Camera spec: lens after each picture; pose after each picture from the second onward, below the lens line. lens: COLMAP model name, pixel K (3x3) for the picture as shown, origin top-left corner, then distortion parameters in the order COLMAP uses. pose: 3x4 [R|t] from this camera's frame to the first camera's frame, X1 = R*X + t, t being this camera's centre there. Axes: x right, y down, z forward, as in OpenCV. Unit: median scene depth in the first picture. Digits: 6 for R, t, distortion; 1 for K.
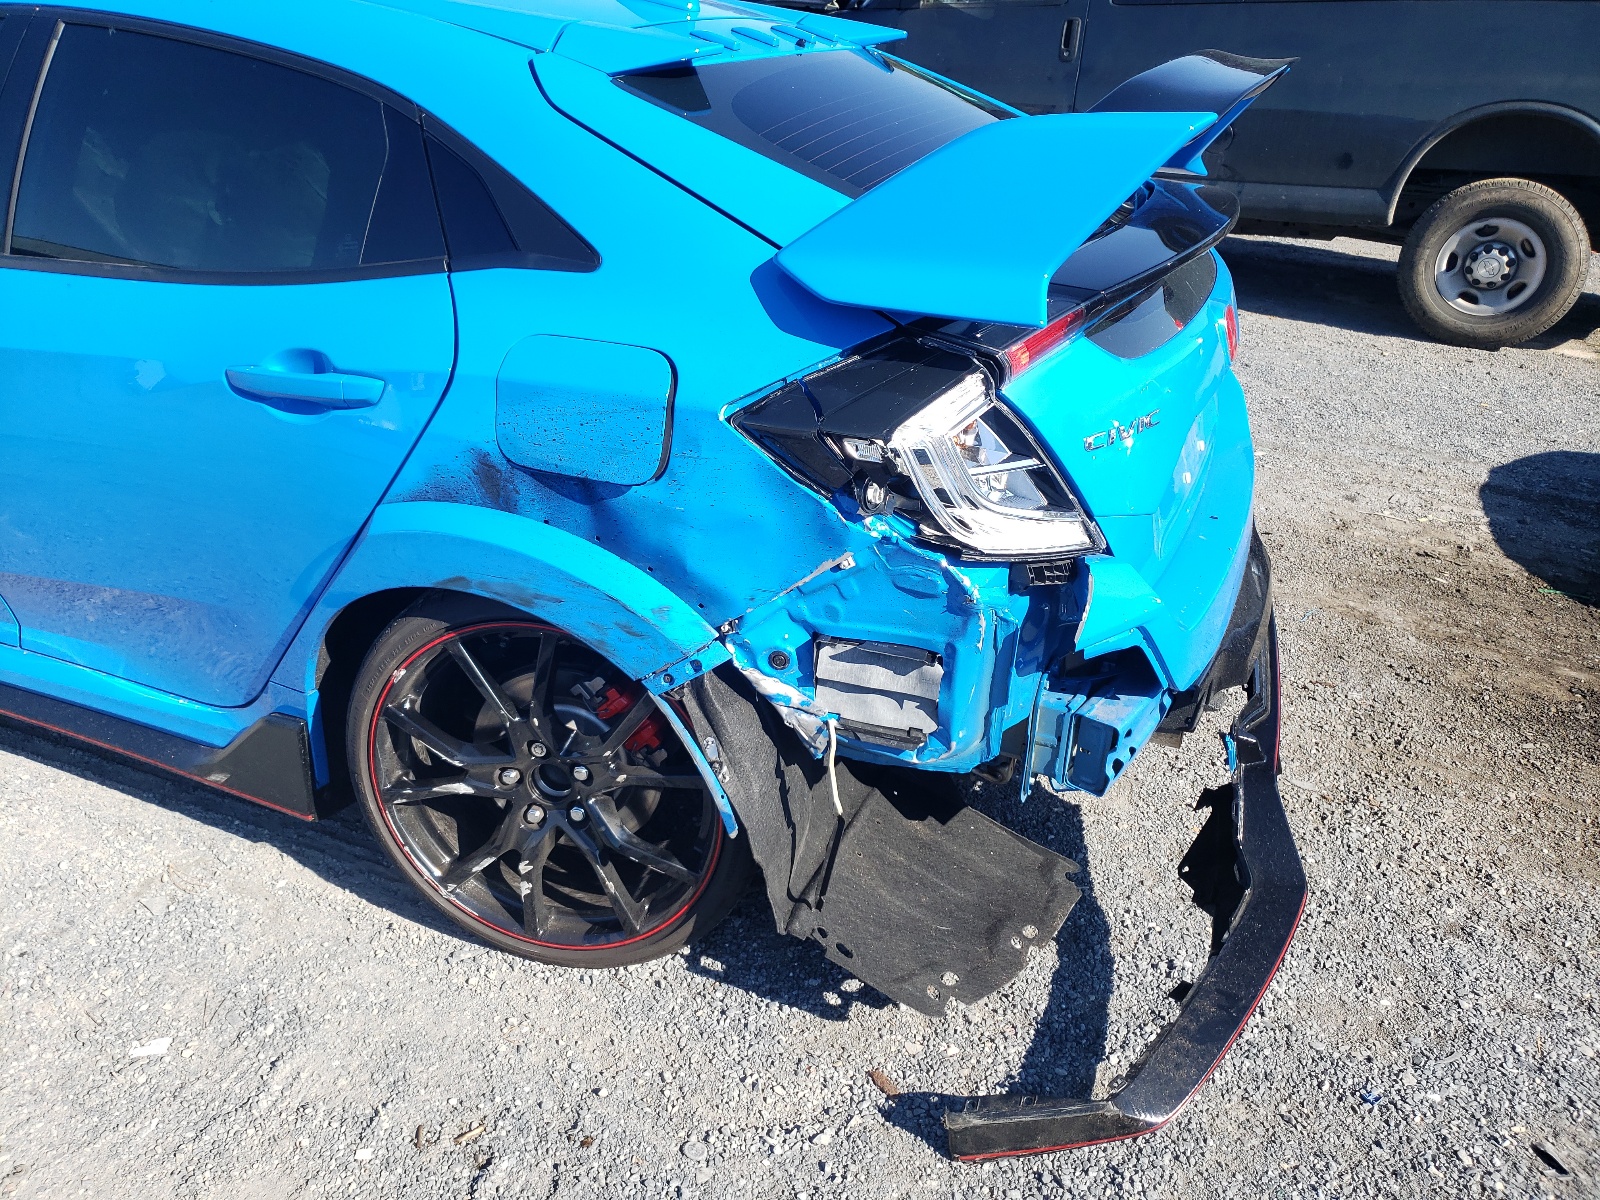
lens RADIAL K [[1195.9, 0, 798.2], [0, 1195.9, 614.9], [0, 0, 1]] dist [0.029909, 0.007490]
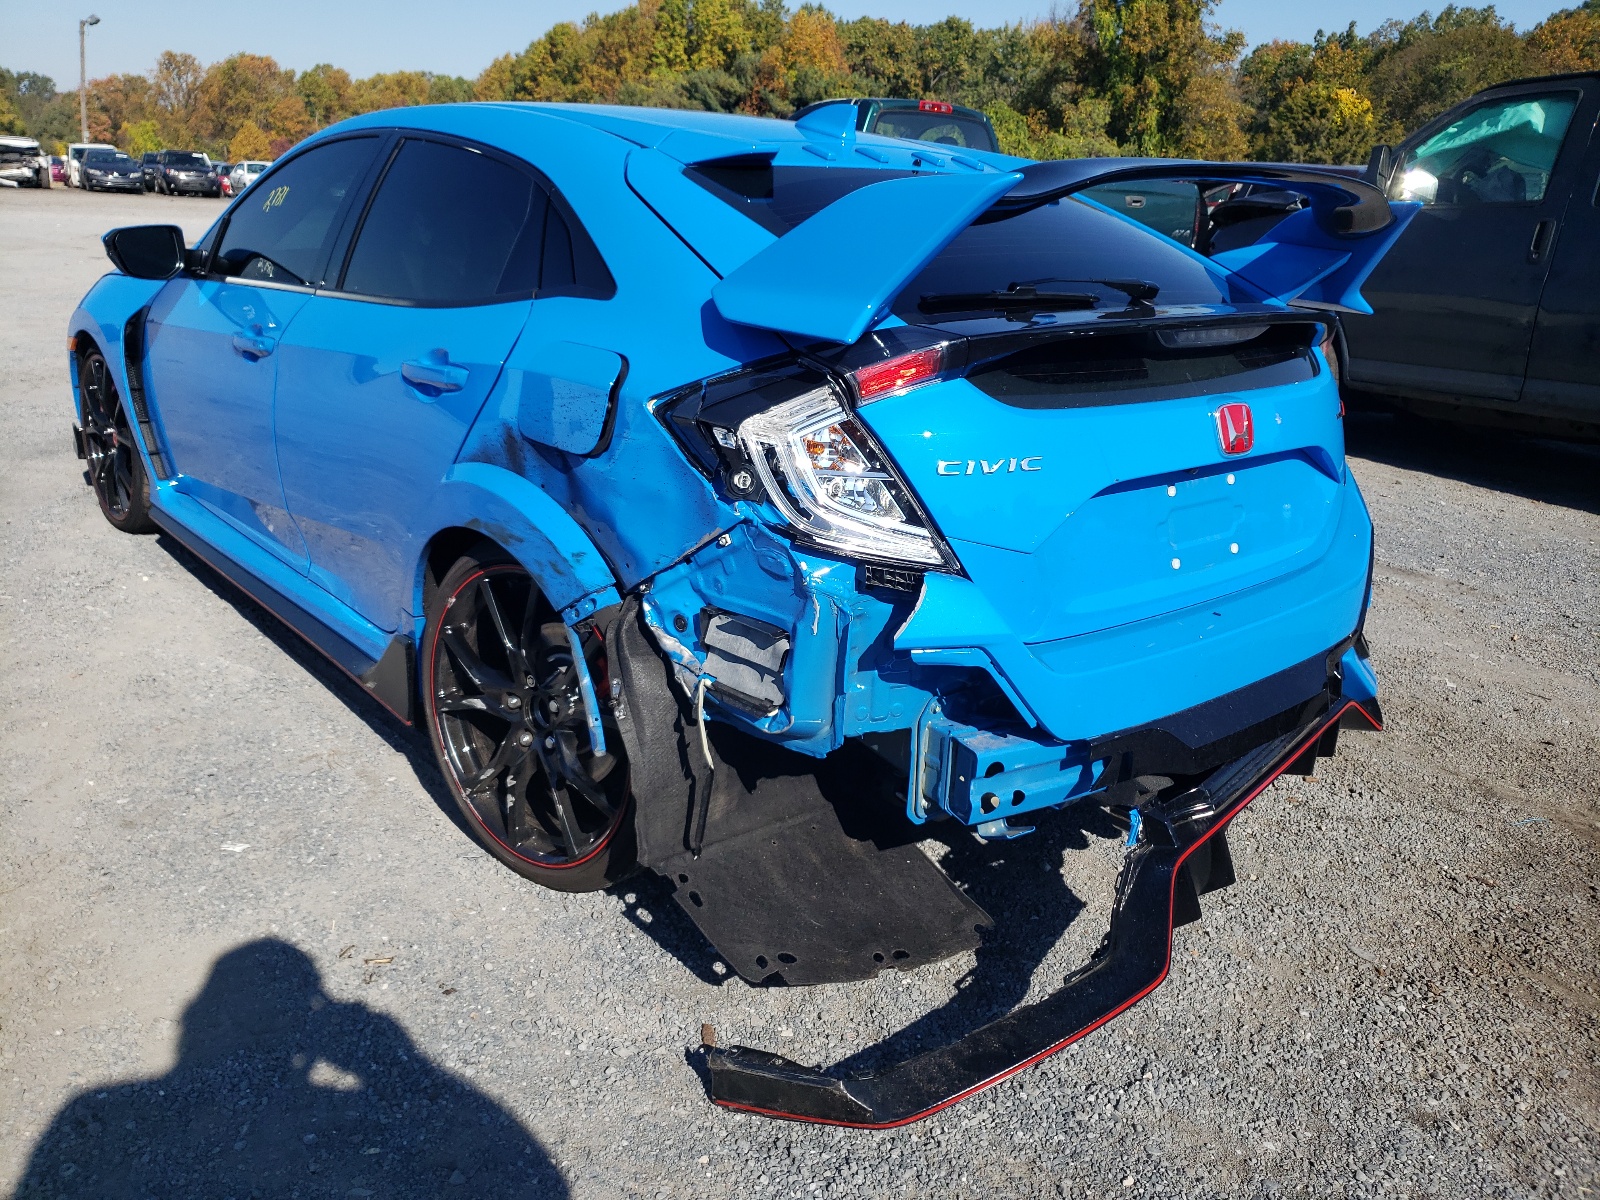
lens RADIAL K [[1195.9, 0, 796.6], [0, 1195.9, 585.8], [0, 0, 1]] dist [0.029909, 0.007490]
pose [[0.908904, 0.151147, -0.388649, 0.545357], [-0.215837, 0.967961, -0.128318, 0.129871], [0.356802, 0.200514, 0.912407, -0.042694]]
